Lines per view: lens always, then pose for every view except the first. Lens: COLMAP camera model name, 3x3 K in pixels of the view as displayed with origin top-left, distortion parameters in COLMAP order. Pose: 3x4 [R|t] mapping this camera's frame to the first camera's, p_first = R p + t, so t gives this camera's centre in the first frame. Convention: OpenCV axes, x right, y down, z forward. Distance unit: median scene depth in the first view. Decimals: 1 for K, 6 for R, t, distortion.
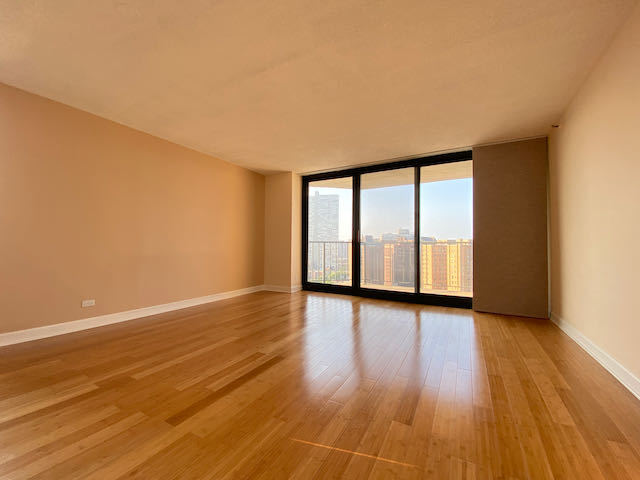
lens RADIAL K [[260.2, 0, 318.4], [0, 260.2, 240.9], [0, 0, 1]] dist [0.011309, -0.013963]
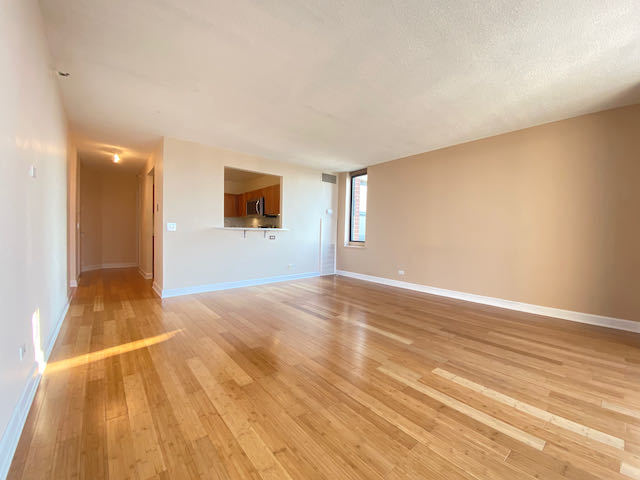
lens RADIAL K [[256.4, 0, 320.0], [0, 256.4, 240.0], [0, 0, 1]] dist [0.021330, -0.023157]
pose [[-0.352153, 0.015393, -0.935816, 1.229461], [-0.001555, 0.999854, 0.017031, 0.006430], [0.935941, 0.007452, -0.352077, 1.575759]]
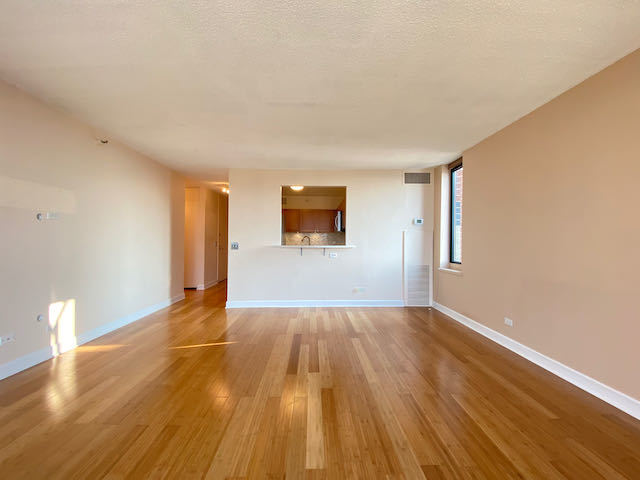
lens RADIAL K [[260.2, 0, 318.4], [0, 260.2, 240.9], [0, 0, 1]] dist [0.011309, -0.013963]
pose [[-0.857820, -0.011763, -0.513815, 0.324027], [-0.000703, 0.999764, -0.021714, -0.054990], [0.513949, -0.018265, -0.857626, 2.124433]]
